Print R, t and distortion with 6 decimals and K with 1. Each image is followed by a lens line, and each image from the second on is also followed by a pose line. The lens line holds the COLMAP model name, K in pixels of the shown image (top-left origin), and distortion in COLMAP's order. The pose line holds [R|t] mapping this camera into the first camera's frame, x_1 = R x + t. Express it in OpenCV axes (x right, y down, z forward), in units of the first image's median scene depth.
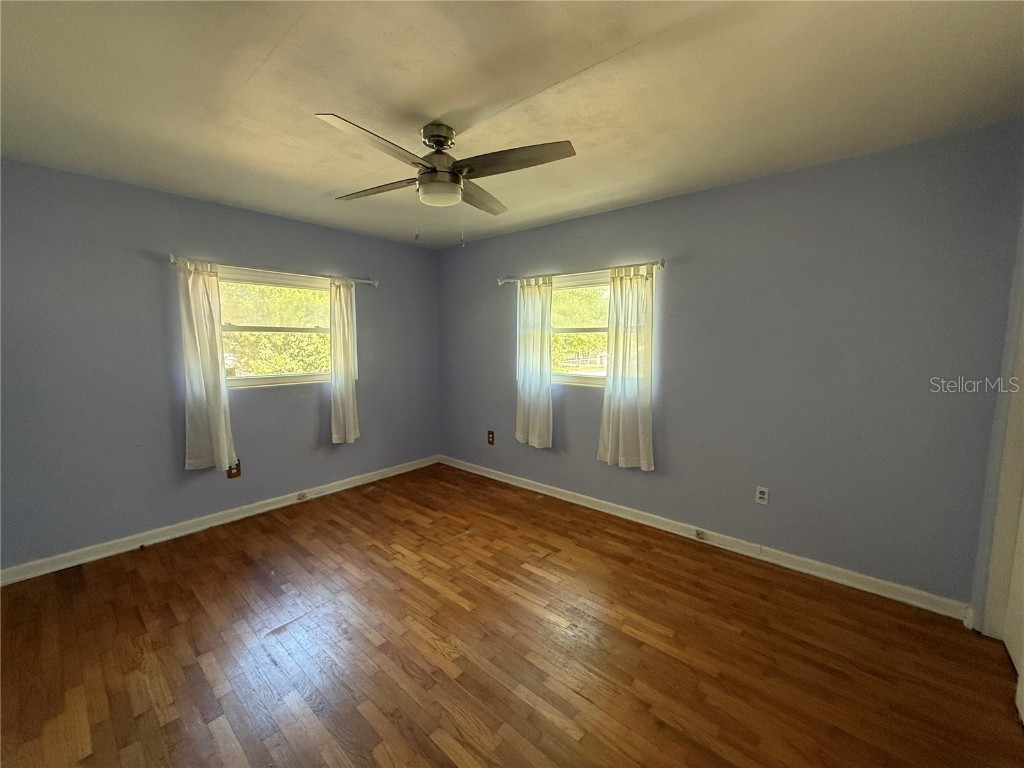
lens RADIAL K [[409.3, 0, 510.9], [0, 409.3, 384.7], [0, 0, 1]] dist [0.000520, 0.000315]
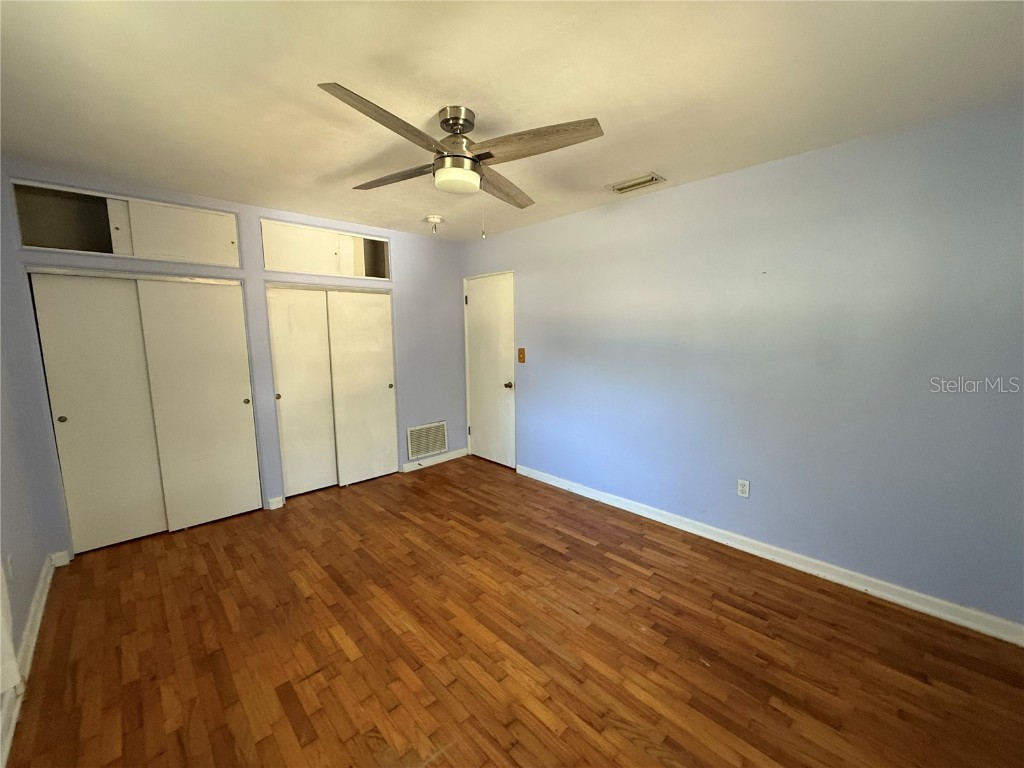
lens RADIAL K [[409.3, 0, 512.1], [0, 409.3, 383.5], [0, 0, 1]] dist [0.000520, 0.000315]
pose [[-0.996207, -0.003065, 0.086958, -0.335769], [0.017957, 0.970623, 0.239936, -0.210718], [-0.085139, 0.240588, -0.966886, 1.761406]]
